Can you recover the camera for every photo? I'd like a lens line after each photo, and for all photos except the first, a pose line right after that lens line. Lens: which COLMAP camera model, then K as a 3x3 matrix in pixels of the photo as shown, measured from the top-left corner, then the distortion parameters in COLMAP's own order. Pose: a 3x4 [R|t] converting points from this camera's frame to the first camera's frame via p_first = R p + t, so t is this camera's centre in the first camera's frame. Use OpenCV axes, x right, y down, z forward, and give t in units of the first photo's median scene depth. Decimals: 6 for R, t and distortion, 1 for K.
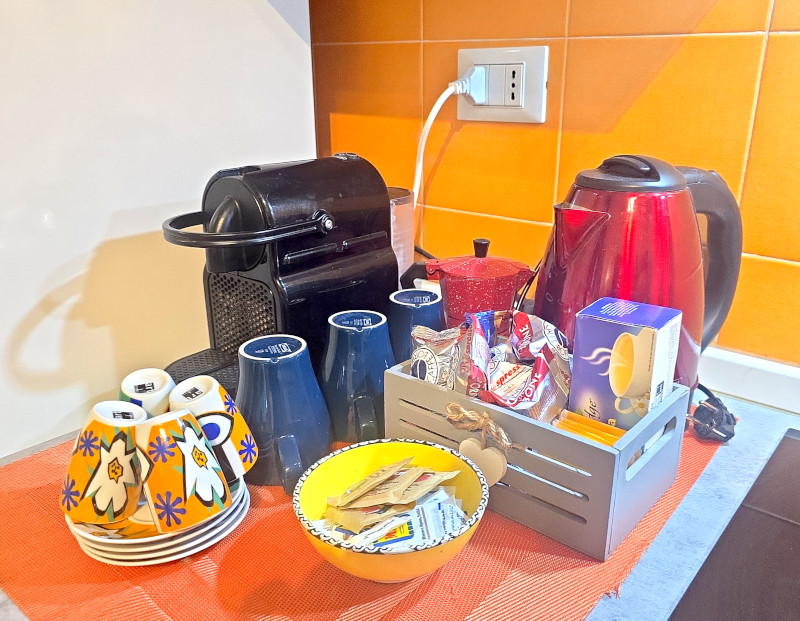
lens RADIAL K [[657.0, 0, 403.1], [0, 657.0, 310.7], [0, 0, 1]] dist [0.000475, -0.000684]
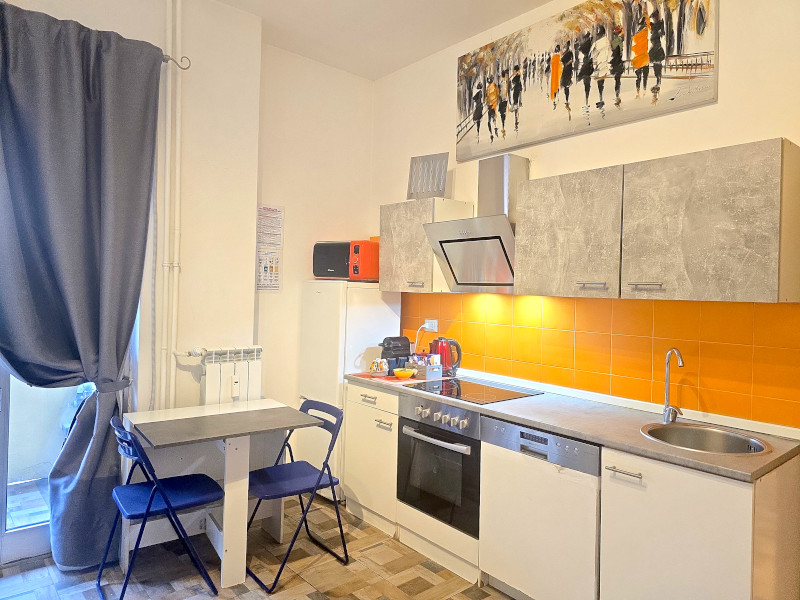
lens RADIAL K [[533.4, 0, 397.9], [0, 533.4, 299.4], [0, 0, 1]] dist [0.049324, -0.046539]
pose [[0.989722, 0.019099, -0.141726, 0.640060], [-0.063724, 0.946110, -0.317514, 1.180784], [0.128024, 0.323282, 0.937603, -4.370323]]
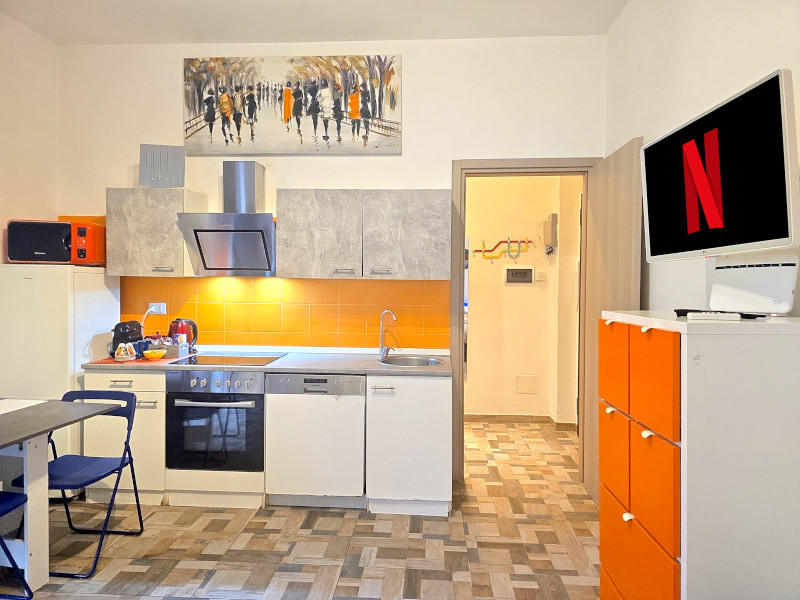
lens RADIAL K [[551.5, 0, 399.9], [0, 551.5, 304.2], [0, 0, 1]] dist [0.032355, -0.014244]
pose [[0.792790, -0.028287, 0.608838, -1.457138], [0.200825, 0.955264, -0.217119, 1.451970], [-0.575459, 0.294400, 0.763005, -5.168746]]
